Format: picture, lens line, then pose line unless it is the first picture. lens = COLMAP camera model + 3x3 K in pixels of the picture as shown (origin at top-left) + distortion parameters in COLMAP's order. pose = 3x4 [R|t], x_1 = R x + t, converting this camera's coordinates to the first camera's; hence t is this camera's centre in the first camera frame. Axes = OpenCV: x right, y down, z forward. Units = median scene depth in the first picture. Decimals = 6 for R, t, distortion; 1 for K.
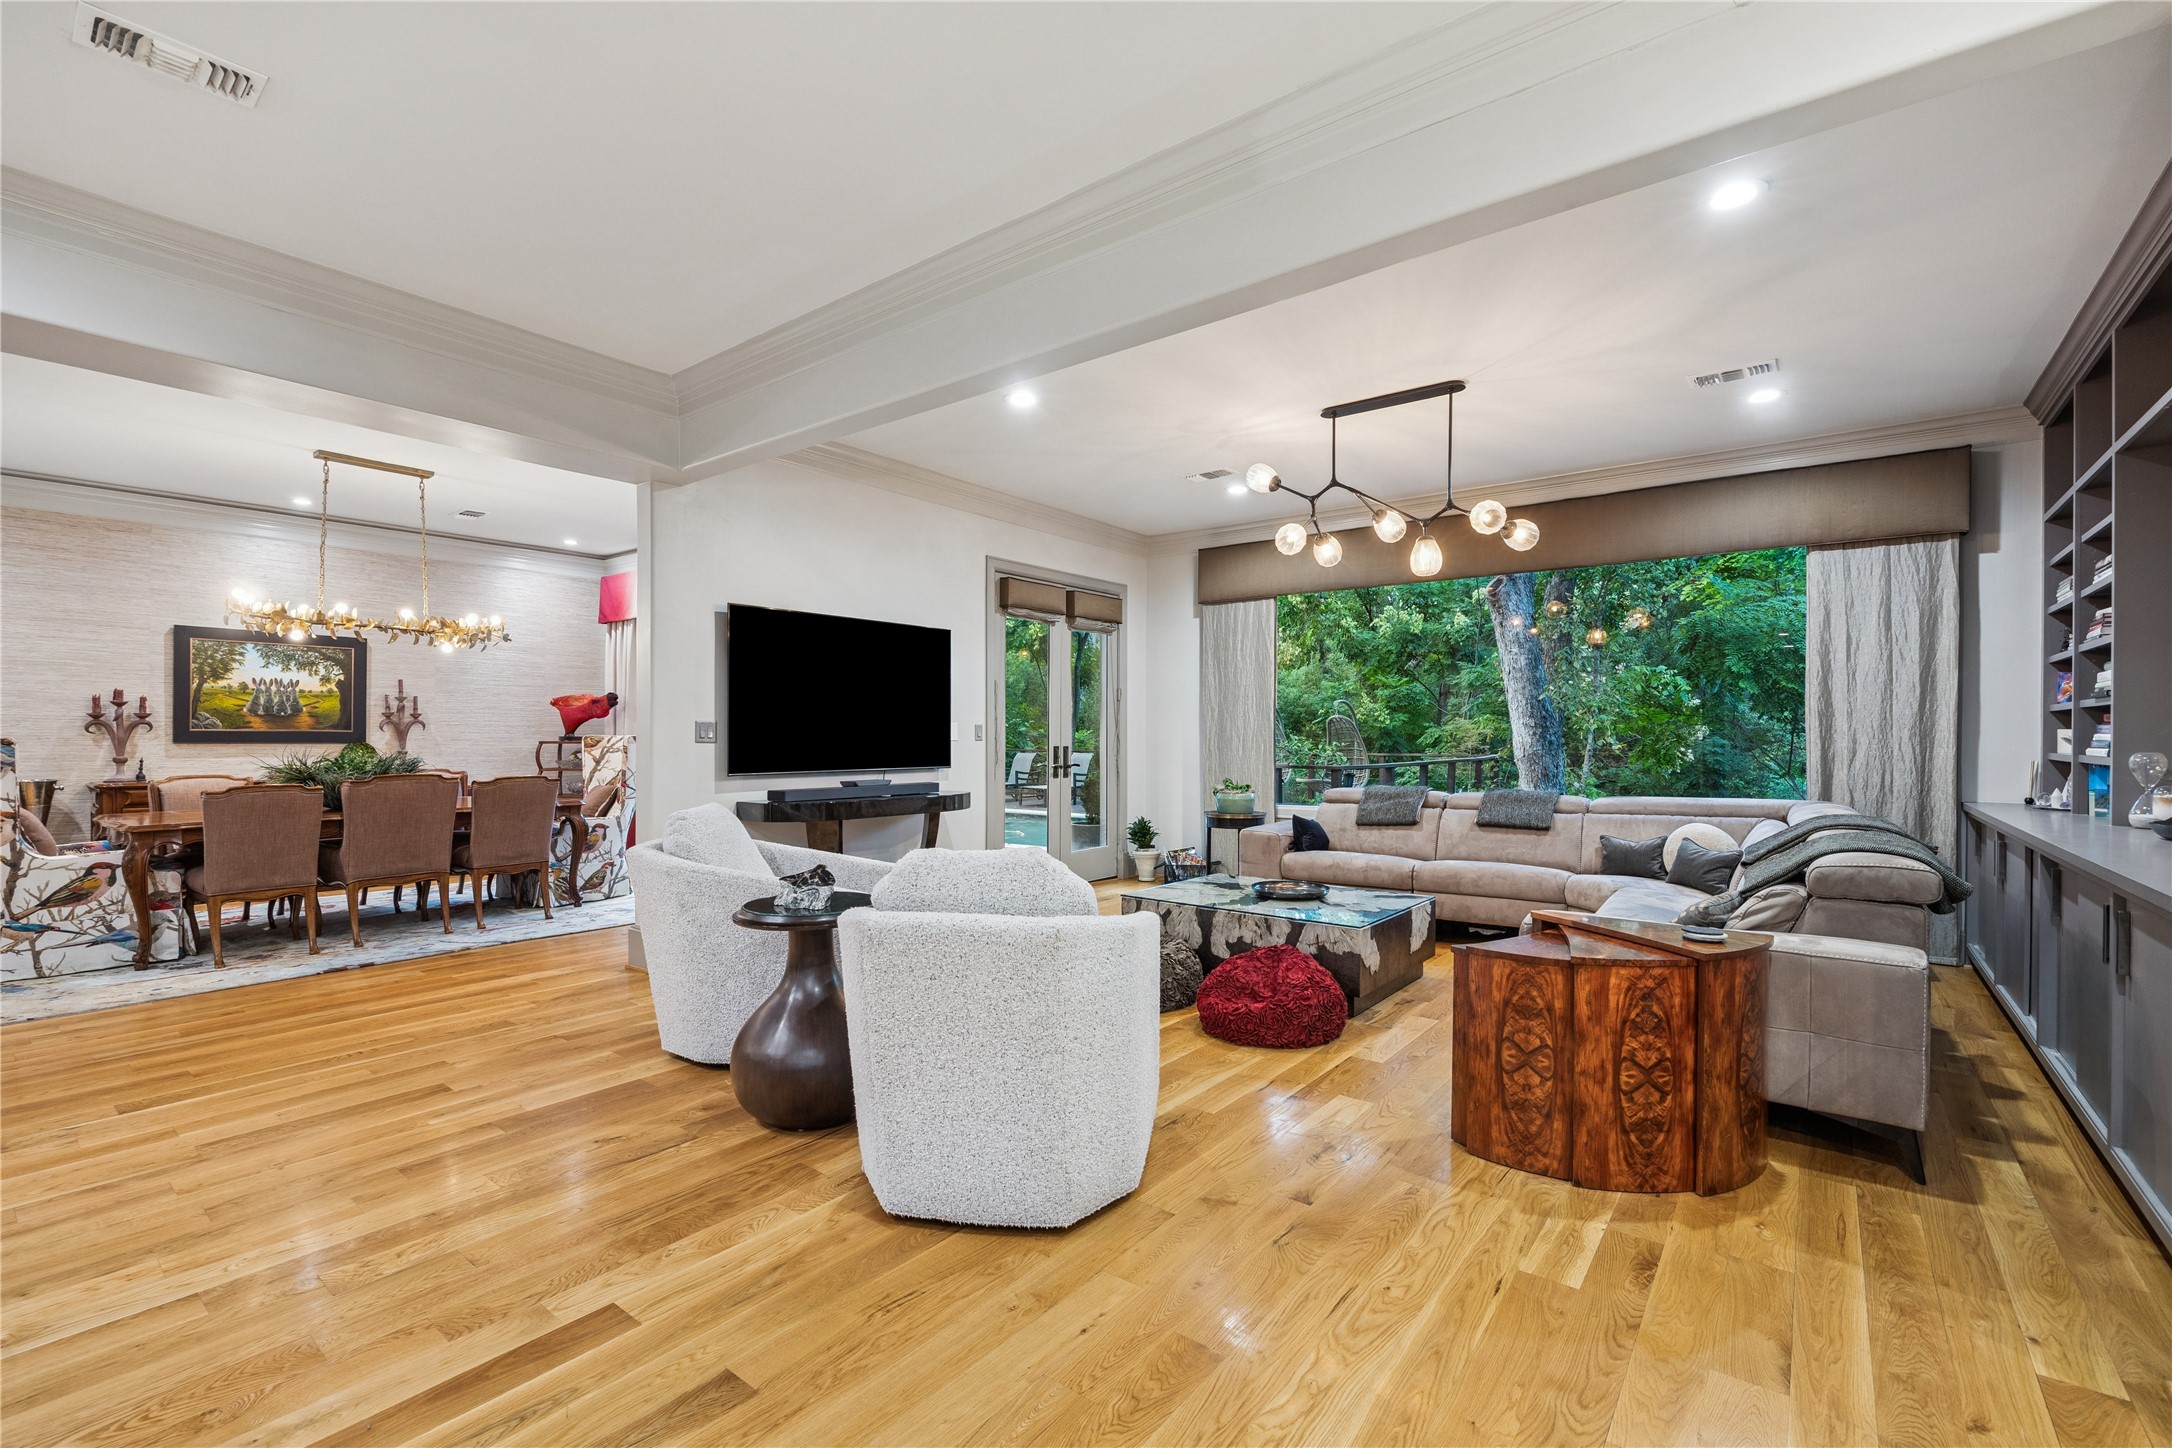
lens RADIAL K [[927.5, 0, 1094.4], [0, 927.5, 739.4], [0, 0, 1]] dist [-0.007656, 0.000408]
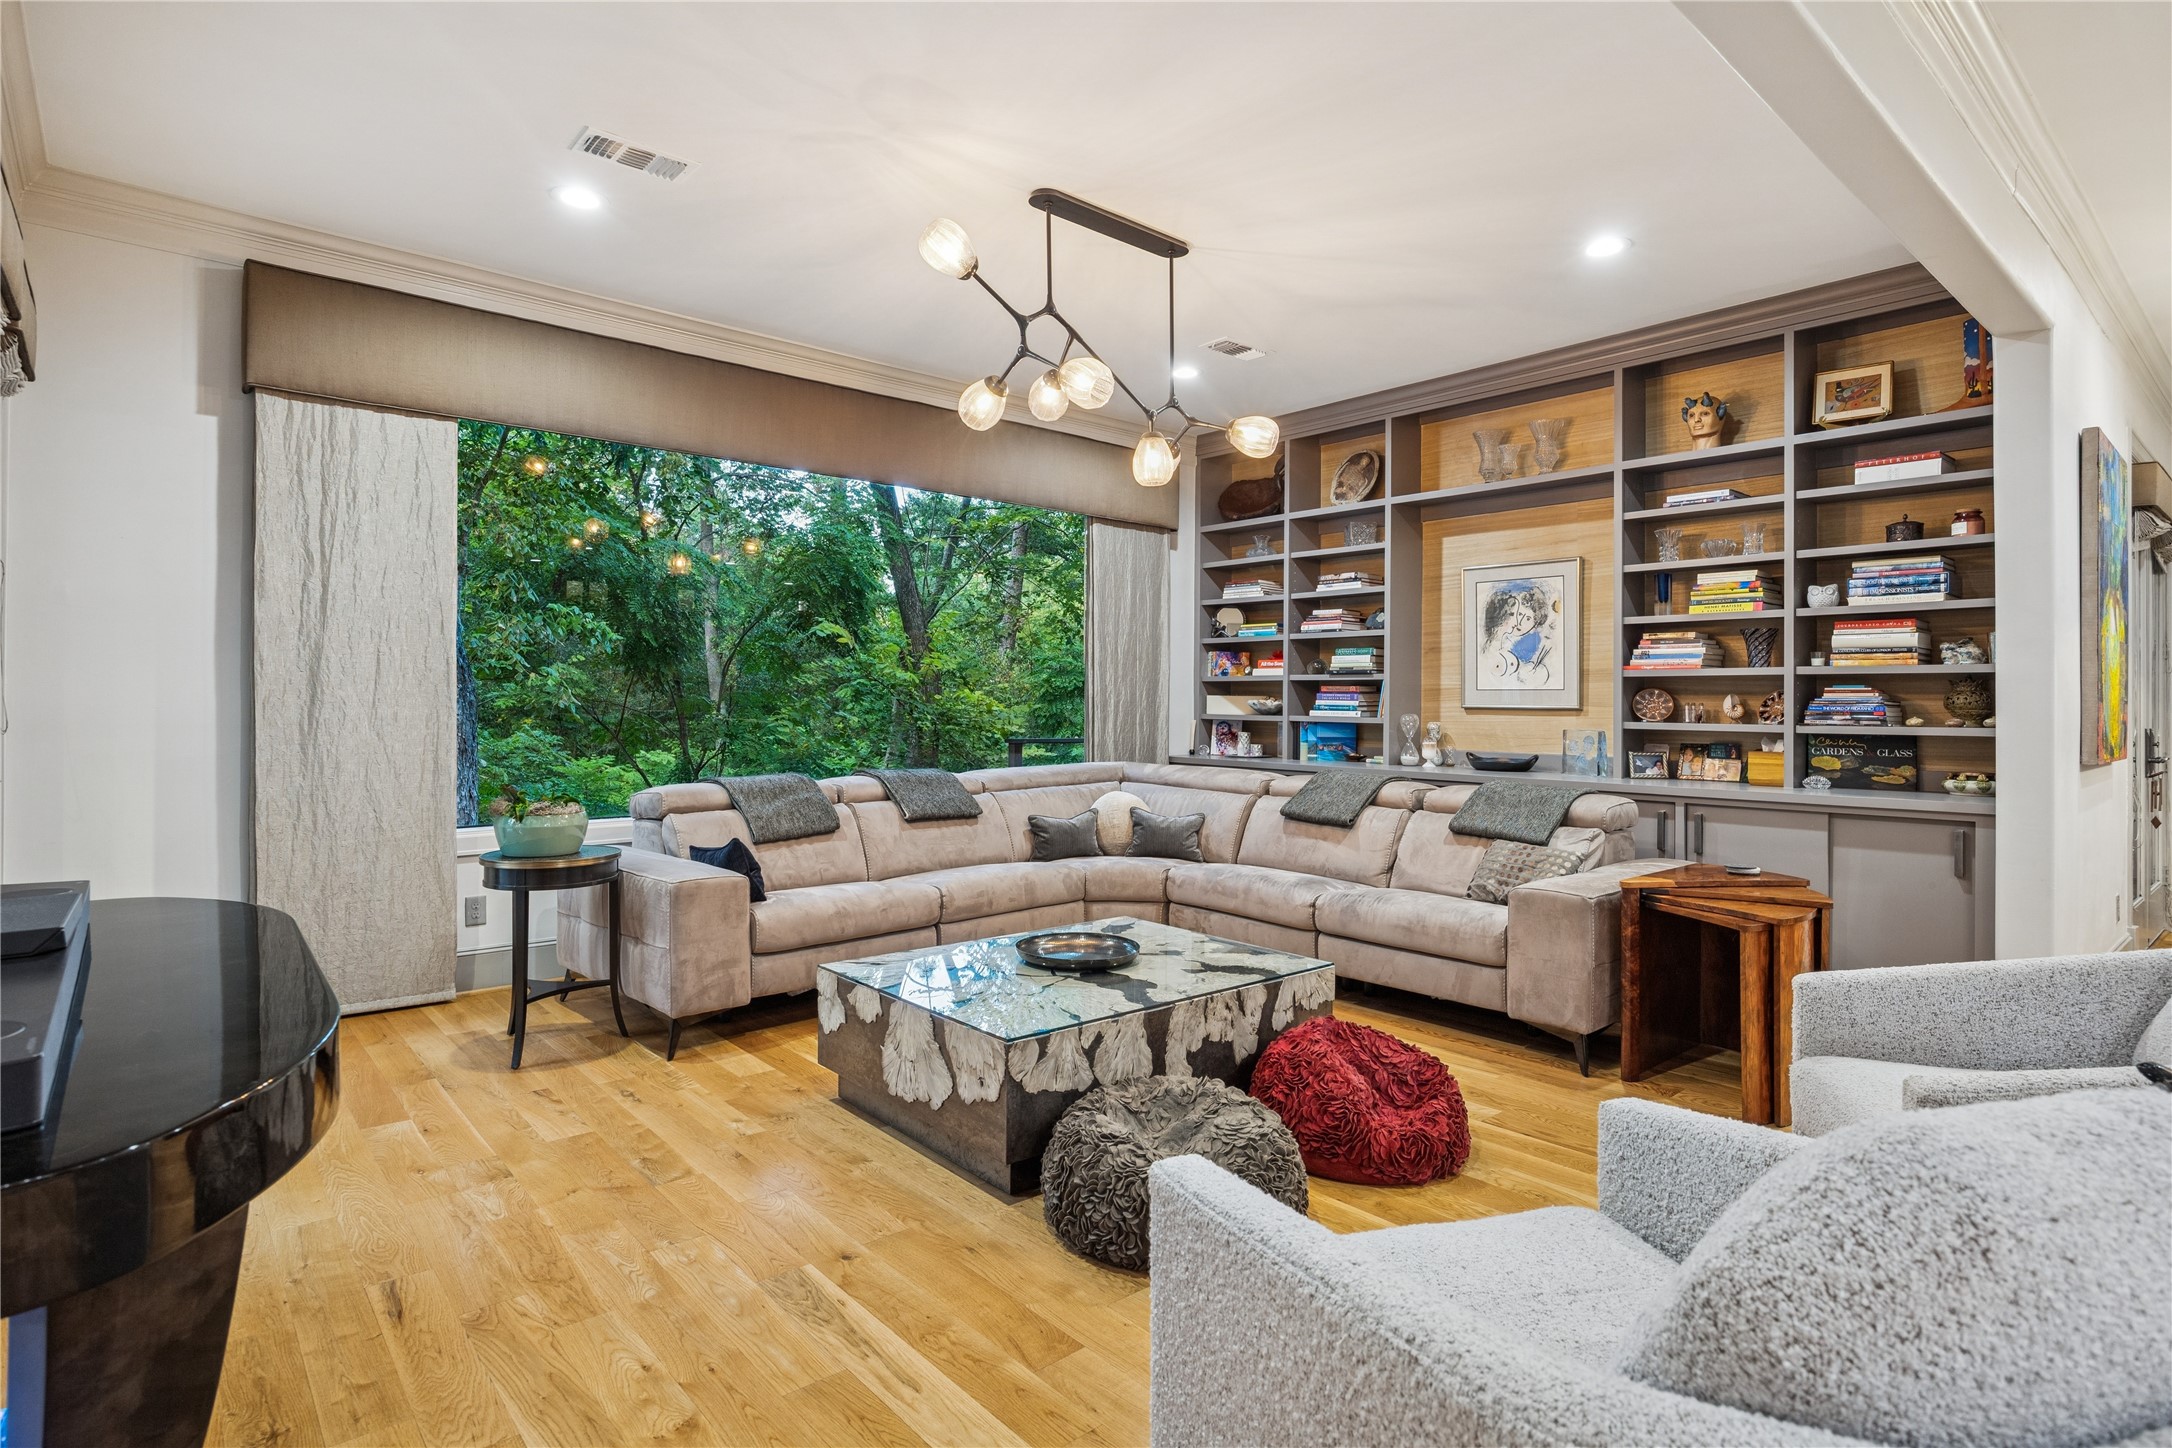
lens RADIAL K [[1114.0, 0, 1090.6], [0, 1114.0, 700.2], [0, 0, 1]] dist [-0.004300, -0.000014]
pose [[0.193160, -0.000829, 0.981167, -0.496233], [-0.004833, 0.999987, 0.001796, -0.005848], [-0.981155, -0.005089, 0.193154, 0.816117]]
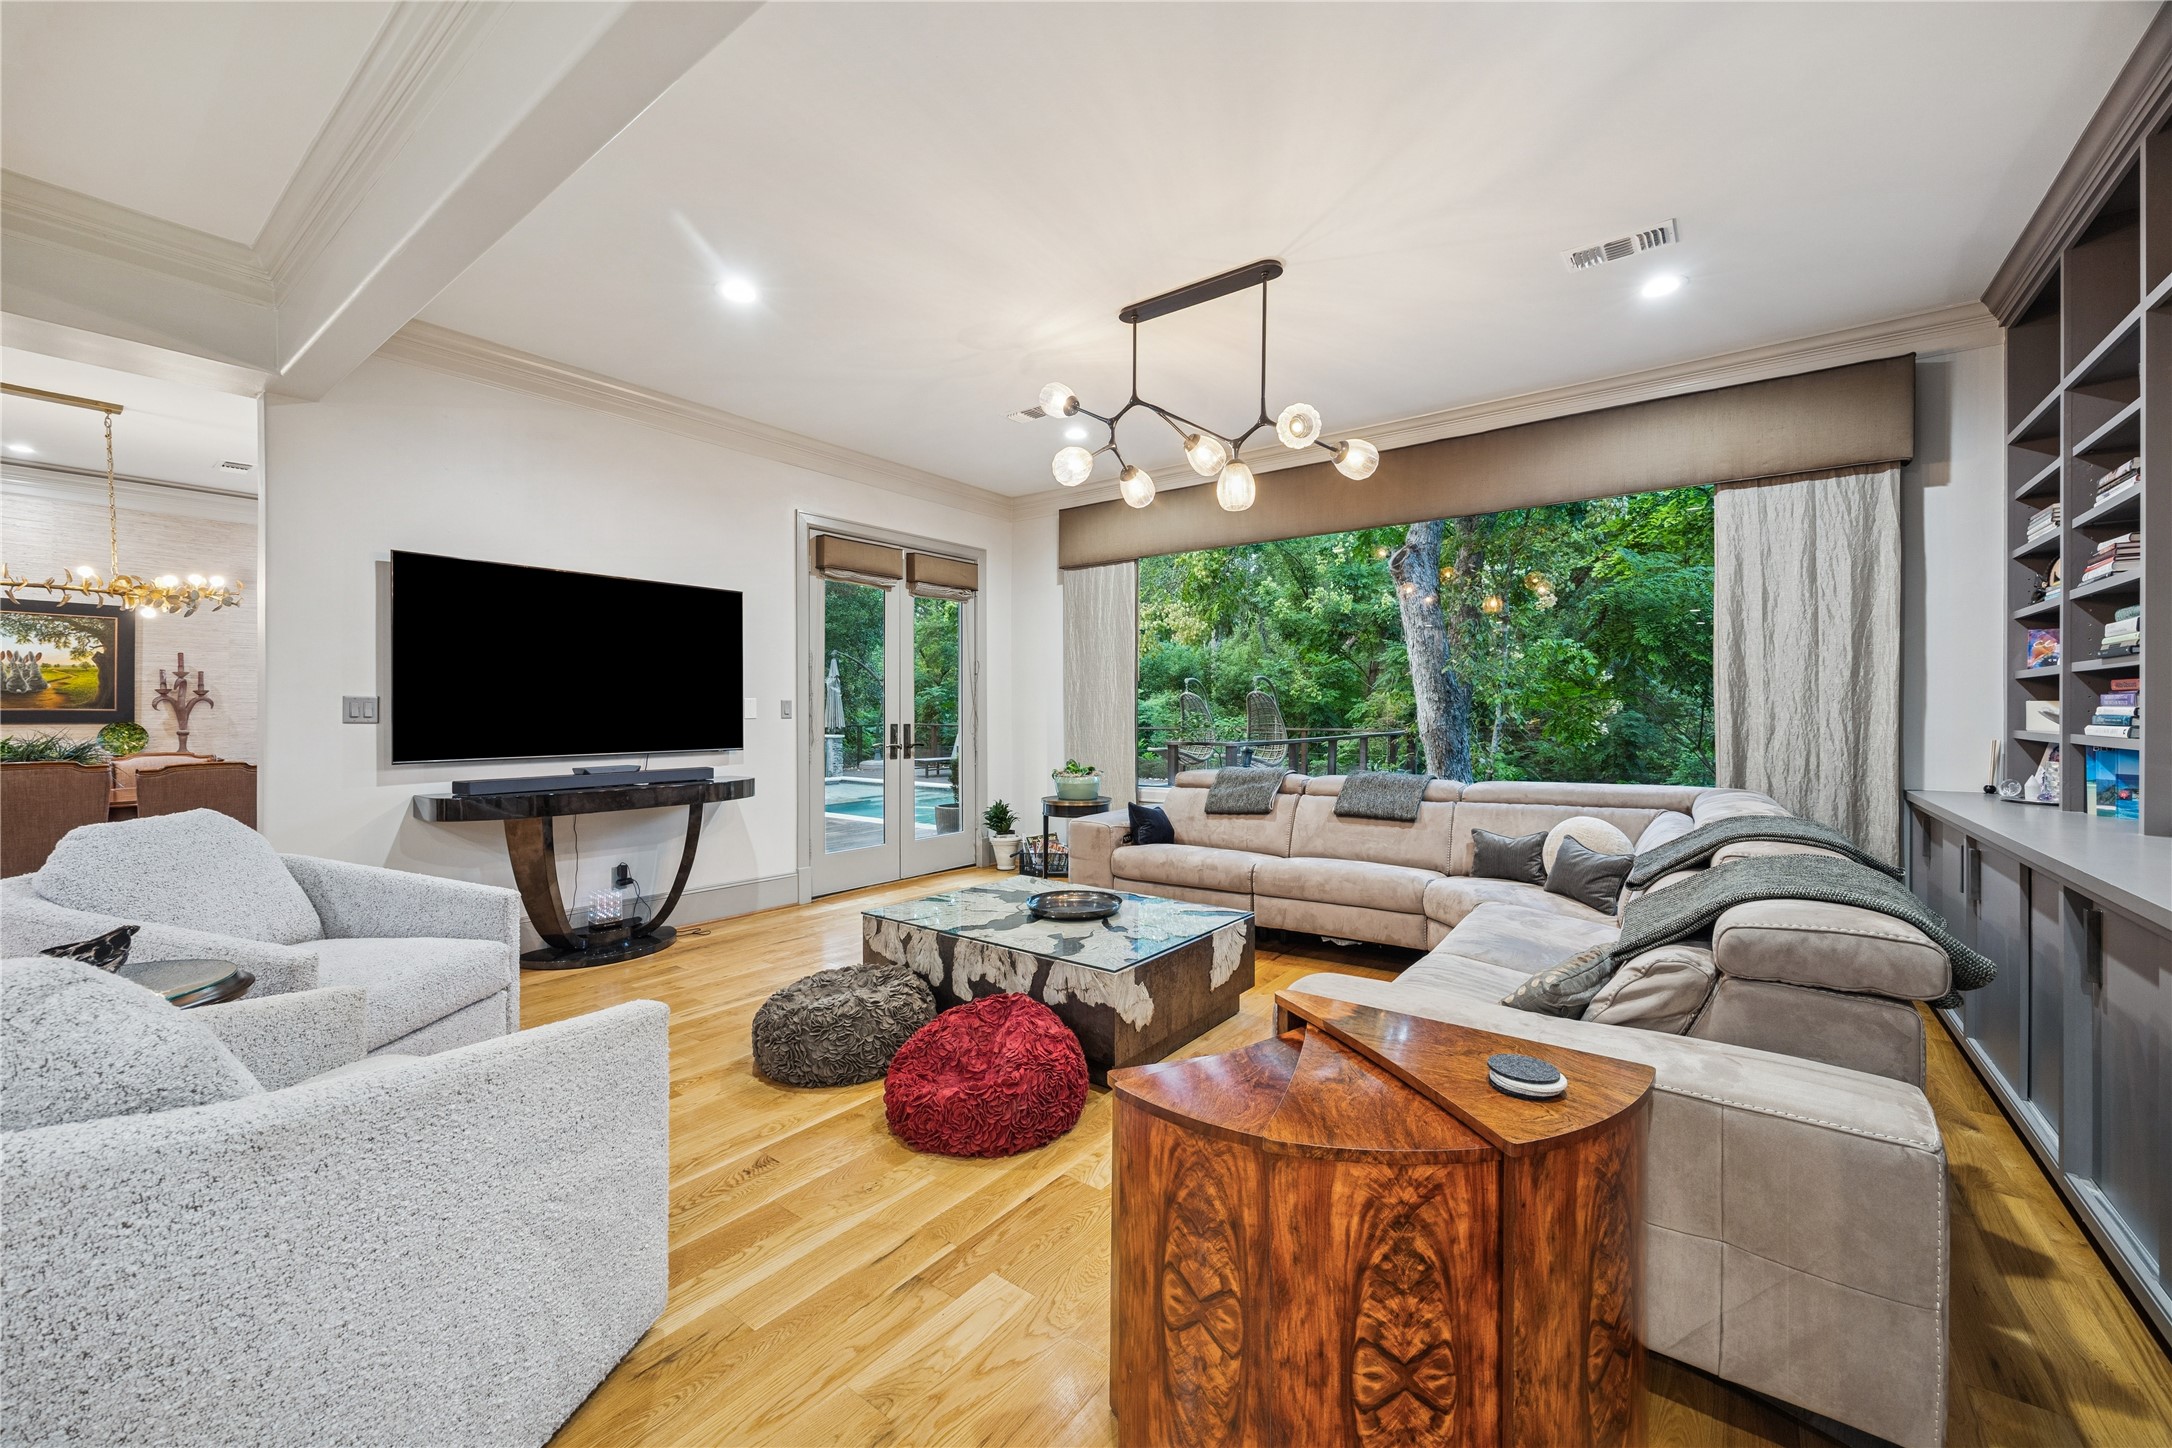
lens RADIAL K [[836.6, 0, 1090.3], [0, 836.6, 712.9], [0, 0, 1]] dist [0.001061, -0.000087]
pose [[0.999892, -0.003319, 0.014346, 0.206821], [0.003354, 0.999992, -0.002376, -0.001393], [-0.014338, 0.002424, 0.999894, 0.265926]]
